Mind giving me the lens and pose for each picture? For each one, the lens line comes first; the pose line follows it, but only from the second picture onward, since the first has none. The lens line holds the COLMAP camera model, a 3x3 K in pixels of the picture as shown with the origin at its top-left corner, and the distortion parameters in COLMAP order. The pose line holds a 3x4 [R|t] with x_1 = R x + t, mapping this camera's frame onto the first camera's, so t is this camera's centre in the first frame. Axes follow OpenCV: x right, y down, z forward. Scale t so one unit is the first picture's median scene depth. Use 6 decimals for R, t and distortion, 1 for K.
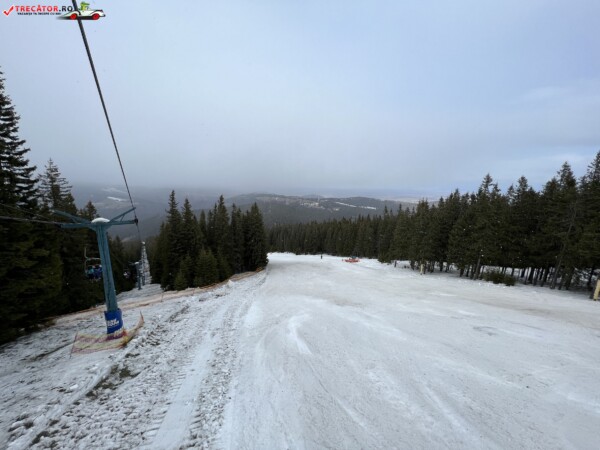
lens RADIAL K [[239.9, 0, 300.8], [0, 239.9, 229.8], [0, 0, 1]] dist [0.001421, 0.000091]
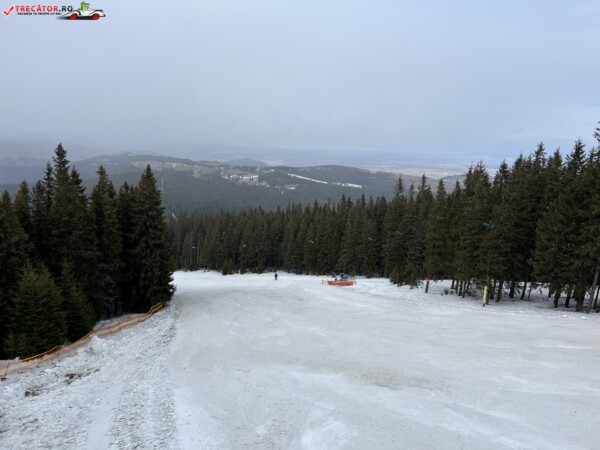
lens RADIAL K [[442.2, 0, 300.0], [0, 442.2, 225.0], [0, 0, 1]] dist [0.055052, -0.062410]
pose [[0.982694, -0.005578, 0.185154, -0.061118], [0.006374, 0.999973, -0.003704, 0.009320], [-0.185128, 0.004820, 0.982703, 0.099076]]
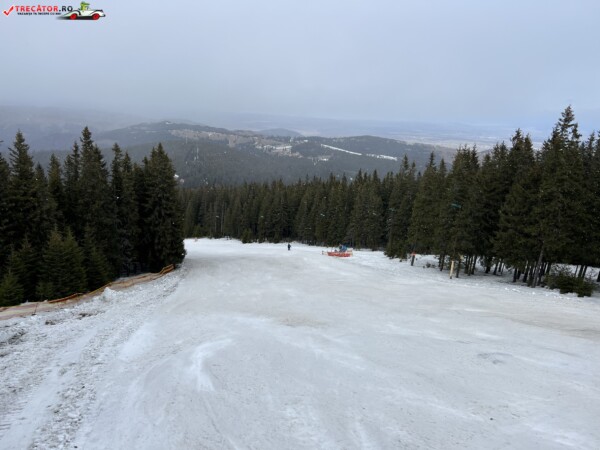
lens RADIAL K [[456.8, 0, 302.4], [0, 456.8, 227.6], [0, 0, 1]] dist [0.066512, -0.071735]
pose [[0.995714, 0.012336, 0.091654, 0.035570], [-0.018628, 0.997504, 0.068115, -0.003896], [-0.090585, -0.069531, 0.993458, -0.053154]]
